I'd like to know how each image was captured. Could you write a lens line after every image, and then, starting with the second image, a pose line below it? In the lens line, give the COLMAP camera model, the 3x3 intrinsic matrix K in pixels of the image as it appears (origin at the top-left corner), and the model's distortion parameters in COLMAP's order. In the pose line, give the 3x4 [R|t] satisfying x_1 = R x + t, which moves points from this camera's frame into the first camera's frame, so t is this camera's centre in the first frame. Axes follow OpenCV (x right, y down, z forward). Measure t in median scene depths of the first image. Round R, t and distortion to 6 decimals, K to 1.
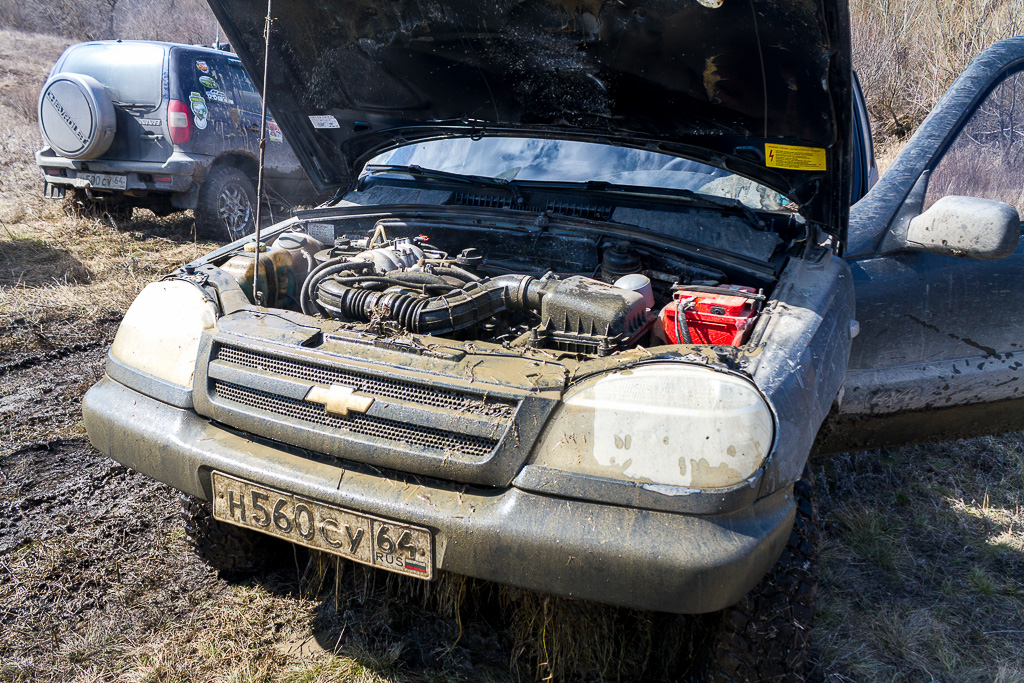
lens RADIAL K [[867.2, 0, 511.9], [0, 867.2, 340.7], [0, 0, 1]] dist [-0.006800, -0.002595]
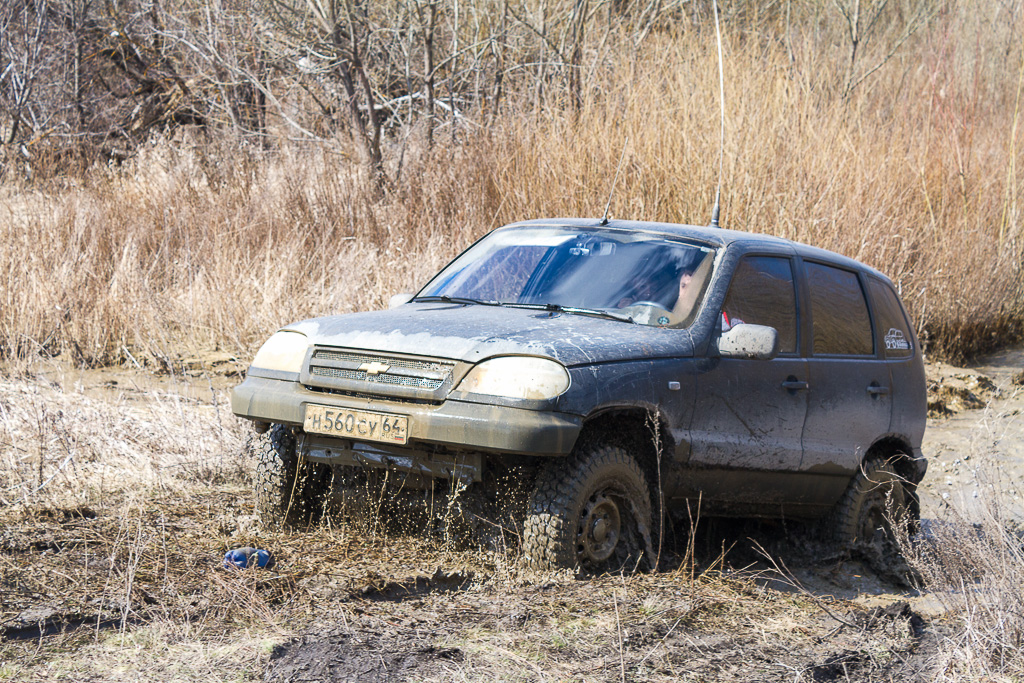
lens RADIAL K [[2606.4, 0, 511.1], [0, 2606.4, 344.3], [0, 0, 1]] dist [-0.033292, 0.000000]
pose [[0.984096, 0.061819, -0.166532, 1.162071], [-0.113189, 0.940748, -0.319657, 1.974740], [0.136904, 0.333423, 0.932784, -4.805222]]
